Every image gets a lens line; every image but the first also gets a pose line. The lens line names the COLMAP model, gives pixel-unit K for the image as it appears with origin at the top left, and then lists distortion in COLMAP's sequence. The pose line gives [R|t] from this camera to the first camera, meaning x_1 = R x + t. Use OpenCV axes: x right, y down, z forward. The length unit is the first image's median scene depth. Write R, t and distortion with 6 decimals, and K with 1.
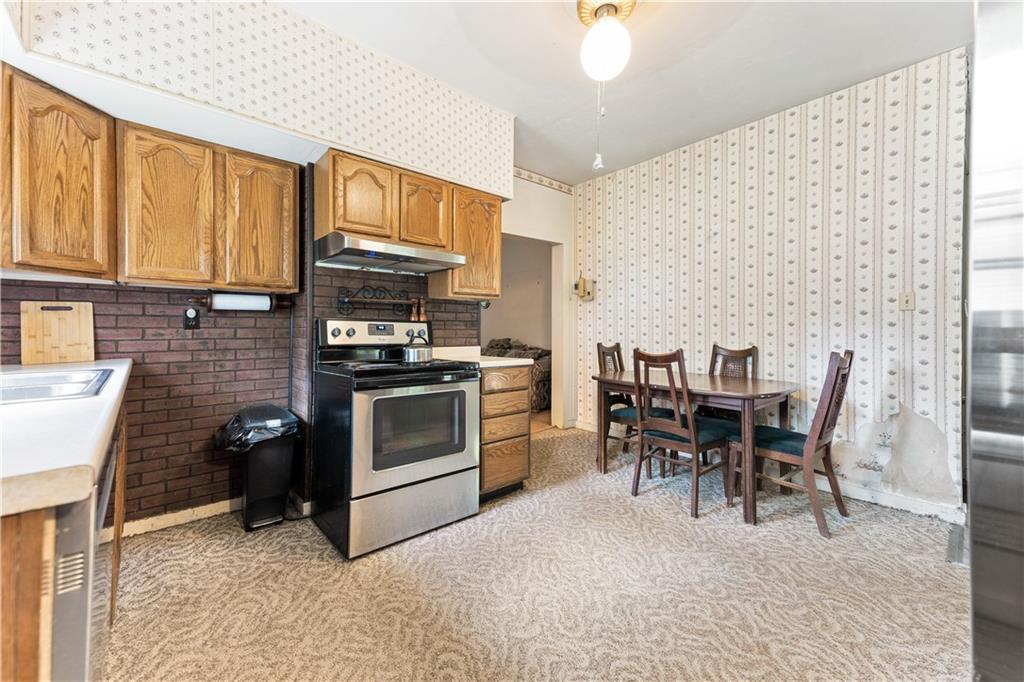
lens RADIAL K [[413.9, 0, 516.9], [0, 413.9, 326.8], [0, 0, 1]] dist [0.000175, 0.000107]
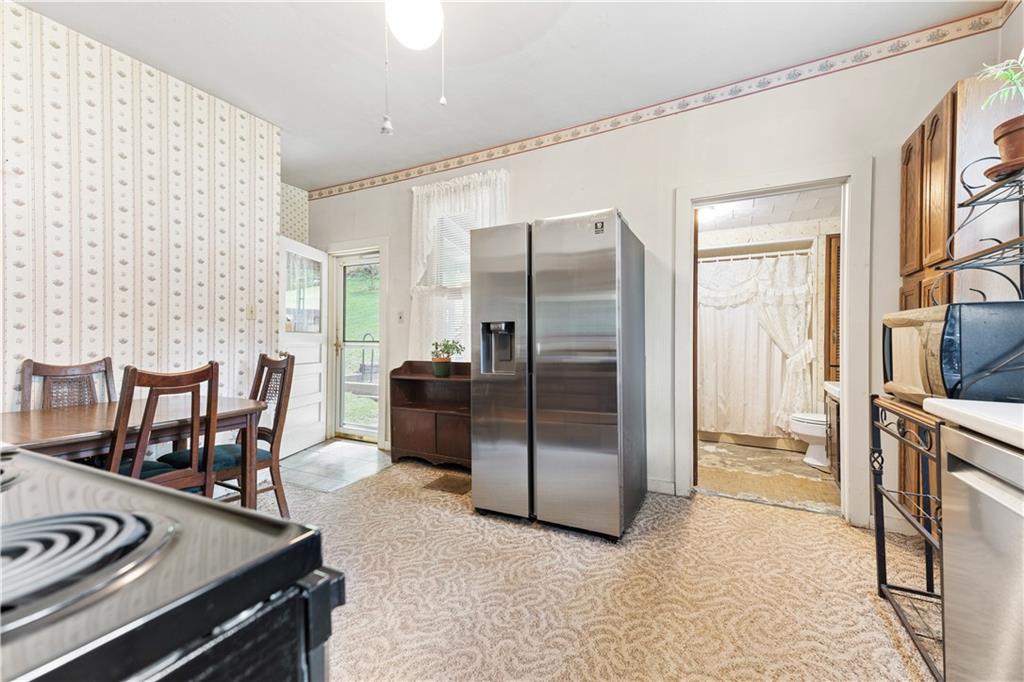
lens RADIAL K [[398.6, 0, 518.9], [0, 398.6, 339.9], [0, 0, 1]] dist [-0.000480, -0.000045]
pose [[-0.371233, -0.007567, 0.928509, -0.425392], [-0.011313, 0.999929, 0.003626, 0.006586], [-0.928471, -0.009158, -0.371292, 0.718098]]
